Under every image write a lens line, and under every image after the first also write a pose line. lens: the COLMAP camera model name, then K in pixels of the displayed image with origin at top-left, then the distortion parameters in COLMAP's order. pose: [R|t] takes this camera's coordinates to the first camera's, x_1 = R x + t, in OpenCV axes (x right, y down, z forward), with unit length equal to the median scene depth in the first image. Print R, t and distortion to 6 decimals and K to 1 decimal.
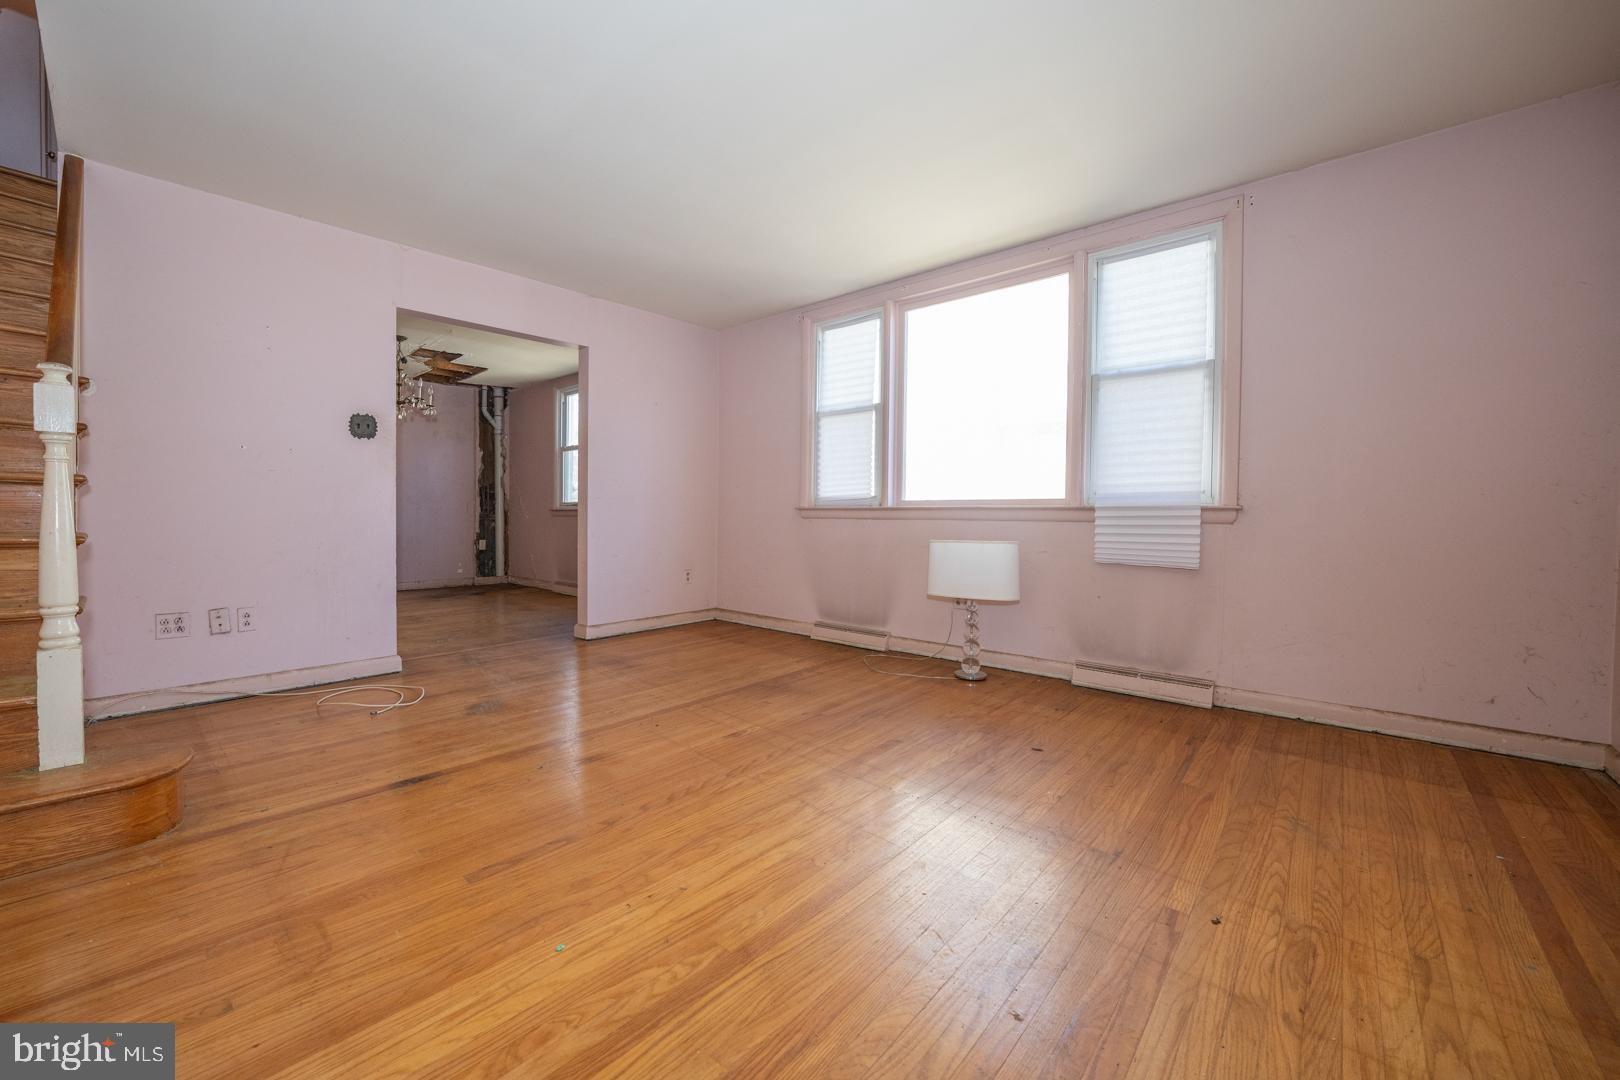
lens RADIAL K [[635.7, 0, 753.1], [0, 635.7, 531.6], [0, 0, 1]] dist [-0.022376, 0.000232]
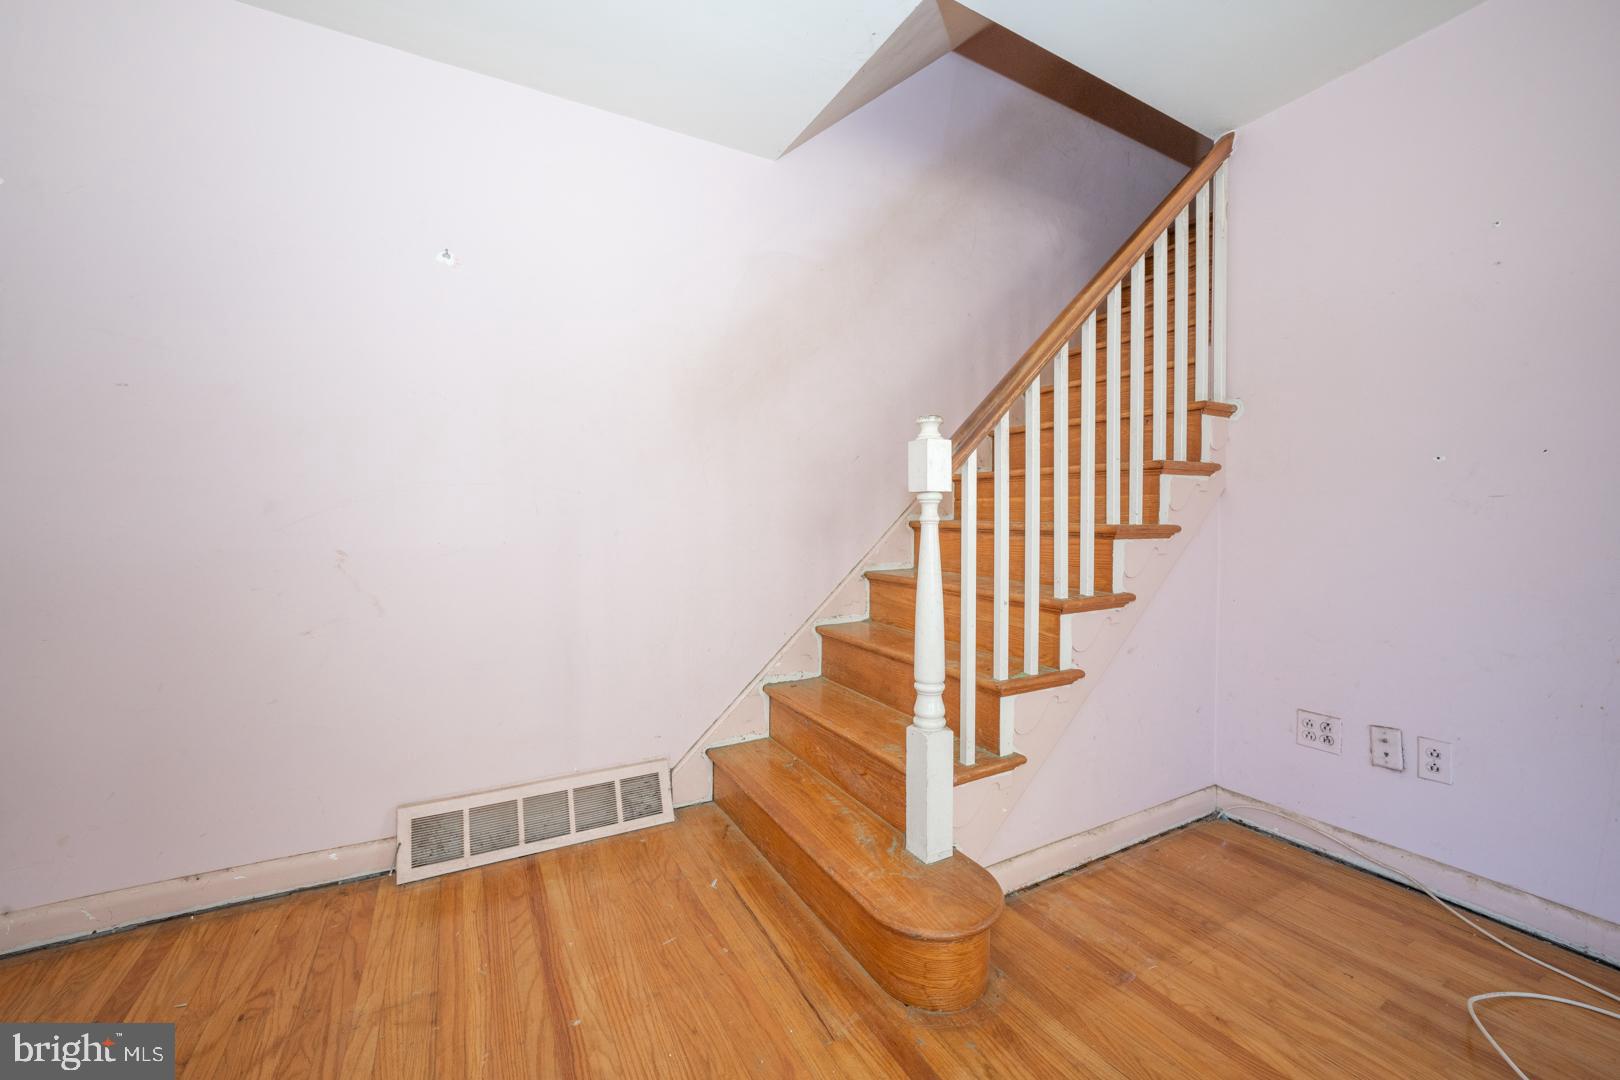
lens RADIAL K [[627.1, 0, 811.8], [0, 627.1, 538.6], [0, 0, 1]] dist [-0.017291, 0.000327]
pose [[-0.298795, 0.022496, -0.954052, -0.115893], [-0.023068, 0.999260, 0.030787, -0.069877], [0.954038, 0.031206, -0.298055, 0.655484]]
